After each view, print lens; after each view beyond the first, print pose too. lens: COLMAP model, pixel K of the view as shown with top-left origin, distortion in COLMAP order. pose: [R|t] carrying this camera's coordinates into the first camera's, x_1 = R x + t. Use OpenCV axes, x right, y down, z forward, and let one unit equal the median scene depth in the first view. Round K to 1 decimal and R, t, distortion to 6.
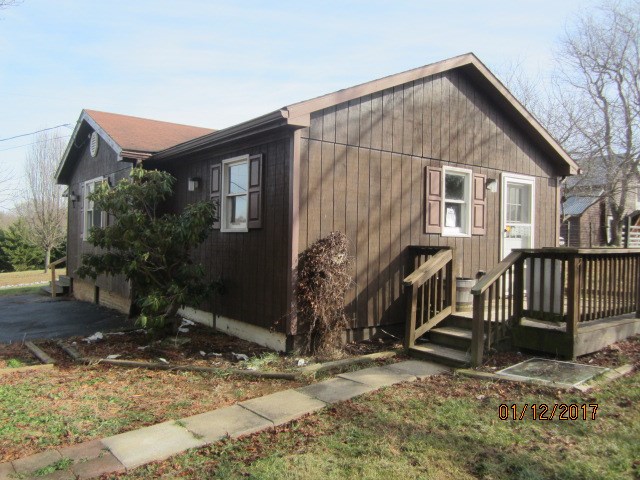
lens RADIAL K [[530.2, 0, 320.0], [0, 530.2, 240.0], [0, 0, 1]] dist [-0.041209, -0.000889]
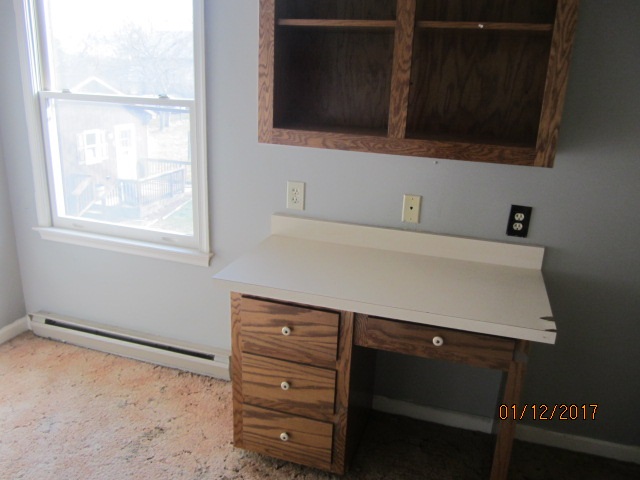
lens RADIAL K [[530.2, 0, 320.0], [0, 530.2, 240.0], [0, 0, 1]] dist [-0.041209, -0.000889]
pose [[0.815829, -0.162512, 0.554989, -0.227600], [-0.029810, 0.946608, 0.321007, -0.426721], [-0.577524, -0.278431, 0.767426, -1.252593]]
